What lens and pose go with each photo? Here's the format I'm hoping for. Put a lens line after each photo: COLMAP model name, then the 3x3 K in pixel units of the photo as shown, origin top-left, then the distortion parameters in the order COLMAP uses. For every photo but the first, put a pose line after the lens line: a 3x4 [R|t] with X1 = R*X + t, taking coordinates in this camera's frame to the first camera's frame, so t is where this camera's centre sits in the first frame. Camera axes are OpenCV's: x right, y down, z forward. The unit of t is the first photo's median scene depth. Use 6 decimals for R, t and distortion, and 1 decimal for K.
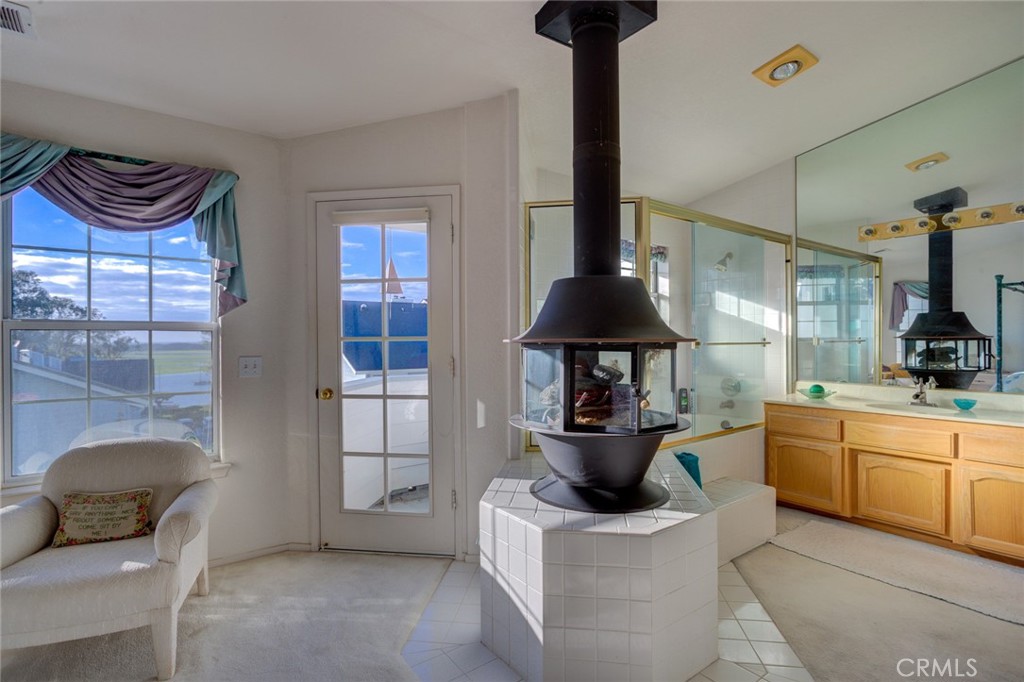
lens RADIAL K [[497.1, 0, 505.3], [0, 497.1, 340.1], [0, 0, 1]] dist [-0.017041, 0.003090]
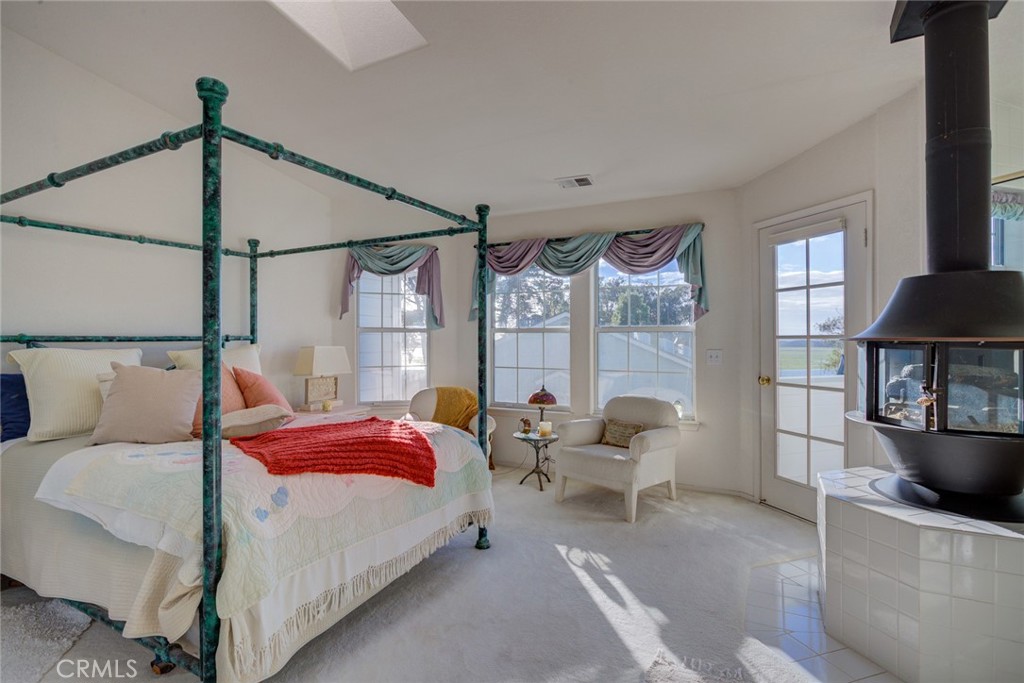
lens RADIAL K [[497.1, 0, 513.4], [0, 497.1, 342.3], [0, 0, 1]] dist [-0.017041, 0.003090]
pose [[0.438562, 0.009466, -0.898651, 0.605937], [-0.000848, 0.999948, 0.010119, -0.001847], [0.898701, -0.003675, 0.438547, -0.157416]]
